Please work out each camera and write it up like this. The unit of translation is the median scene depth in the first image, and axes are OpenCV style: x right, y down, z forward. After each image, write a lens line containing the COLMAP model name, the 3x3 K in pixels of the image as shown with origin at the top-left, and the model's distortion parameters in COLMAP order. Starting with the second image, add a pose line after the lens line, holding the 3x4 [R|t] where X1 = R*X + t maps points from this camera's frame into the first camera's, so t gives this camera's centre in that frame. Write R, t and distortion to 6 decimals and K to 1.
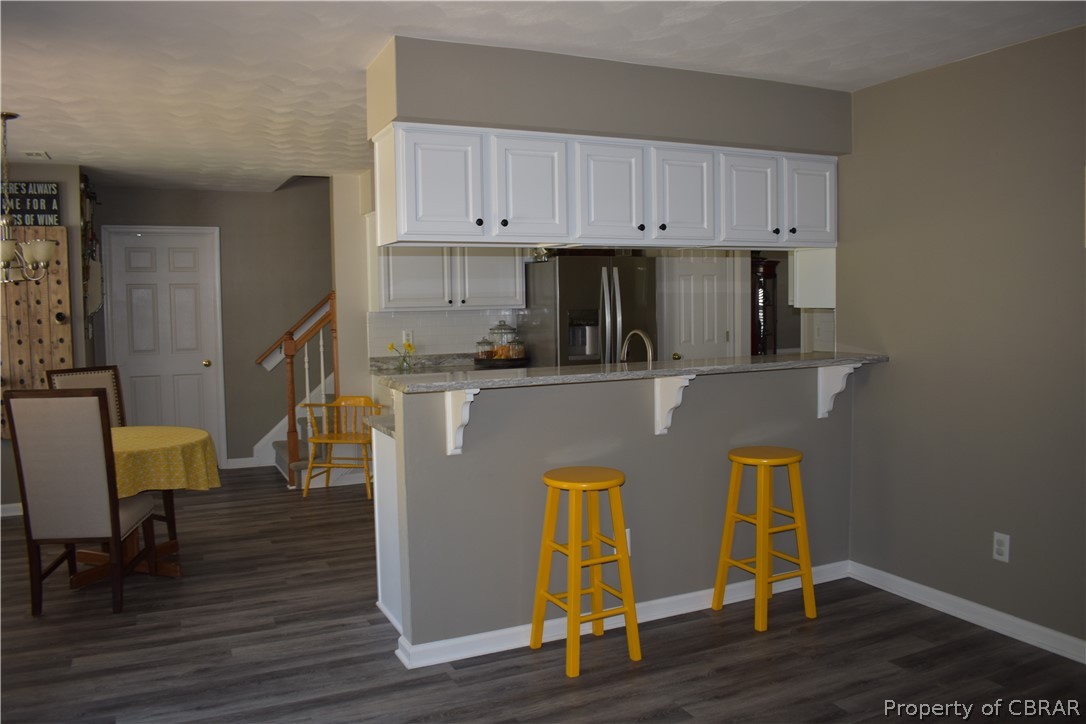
lens RADIAL K [[849.5, 0, 543.0], [0, 849.5, 362.0], [0, 0, 1]] dist [-0.091022, 0.008520]
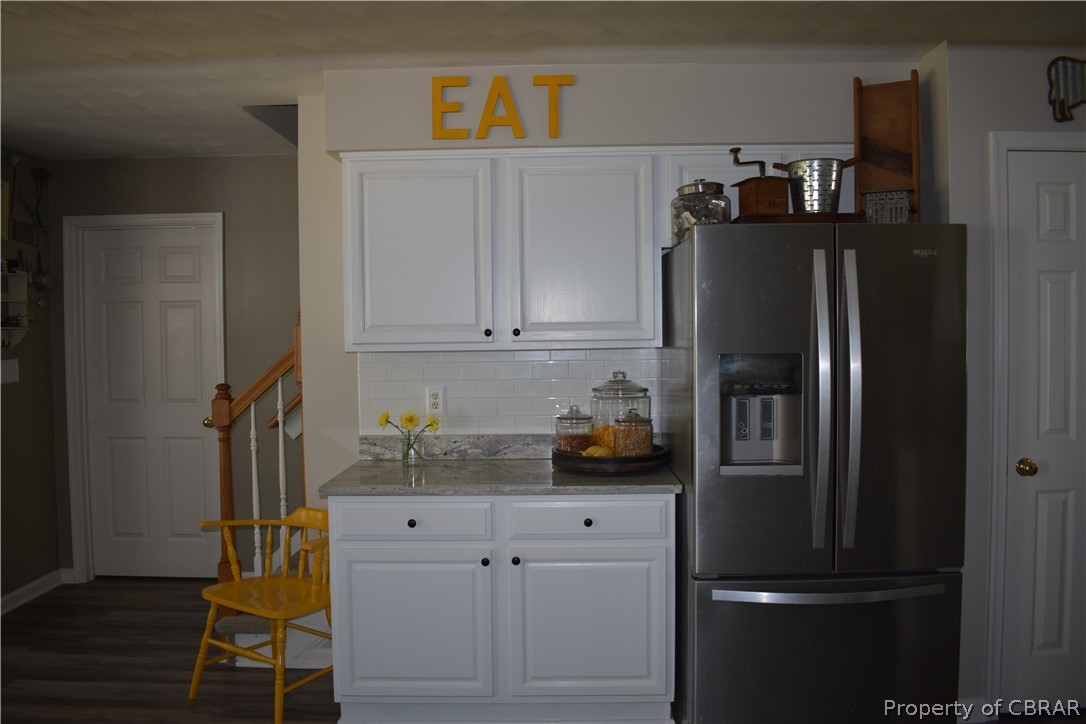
lens RADIAL K [[849.5, 0, 543.0], [0, 849.5, 362.0], [0, 0, 1]] dist [-0.091022, 0.008520]
pose [[0.898247, 0.021773, -0.438950, 0.154858], [-0.033645, 0.999248, -0.019286, -0.054149], [0.438200, 0.032092, 0.898304, 0.685188]]
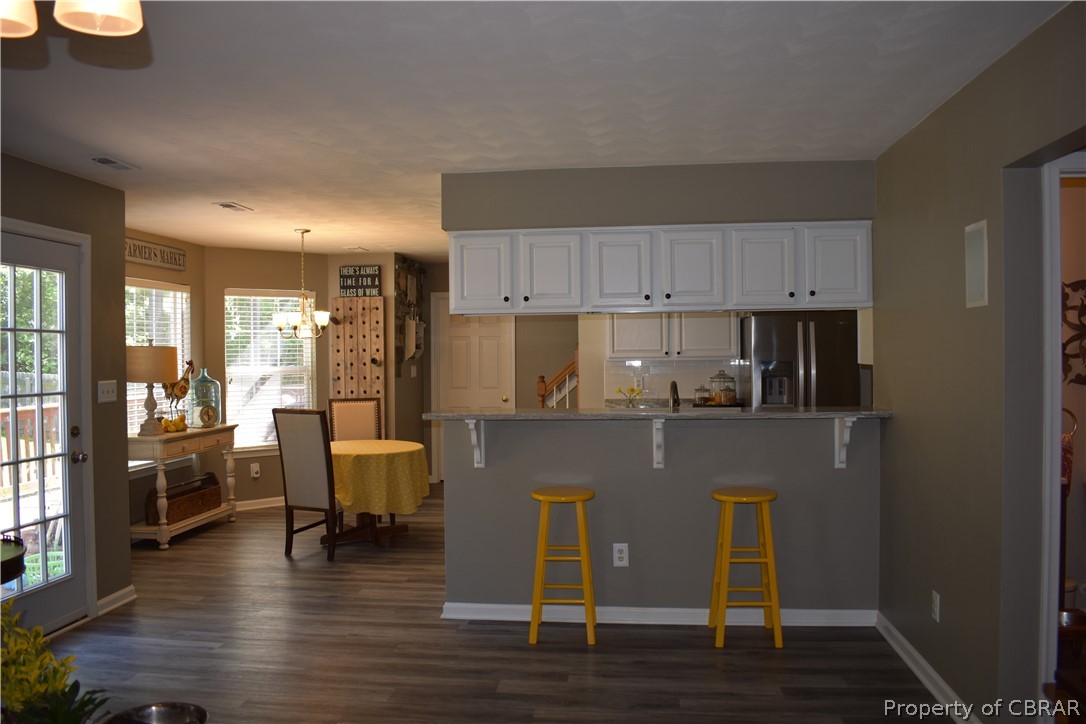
lens RADIAL K [[849.5, 0, 543.0], [0, 849.5, 362.0], [0, 0, 1]] dist [-0.091022, 0.008520]
pose [[0.848124, 0.014008, -0.529613, 0.422924], [-0.041649, 0.998320, -0.040293, -0.006708], [0.528158, 0.056231, 0.847282, -0.073990]]
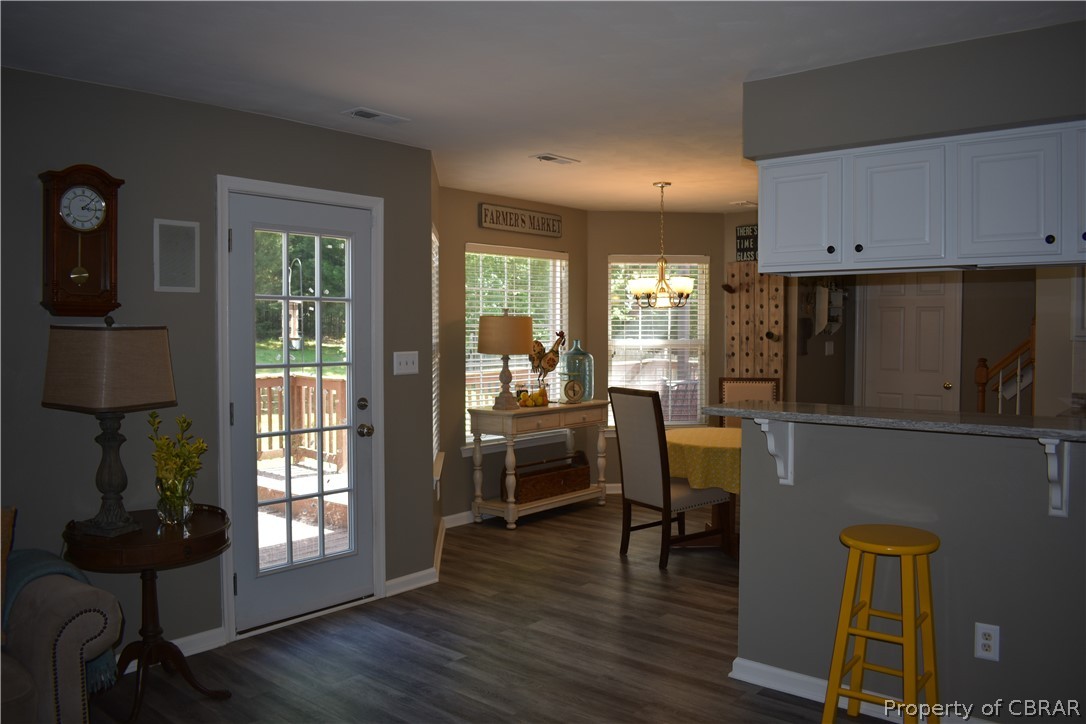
lens RADIAL K [[849.5, 0, 543.0], [0, 849.5, 362.0], [0, 0, 1]] dist [-0.091022, 0.008520]
pose [[0.408788, 0.052615, -0.911112, 0.400606], [-0.070930, 0.997149, 0.025759, -0.023859], [0.909869, 0.054095, 0.411354, 0.192112]]
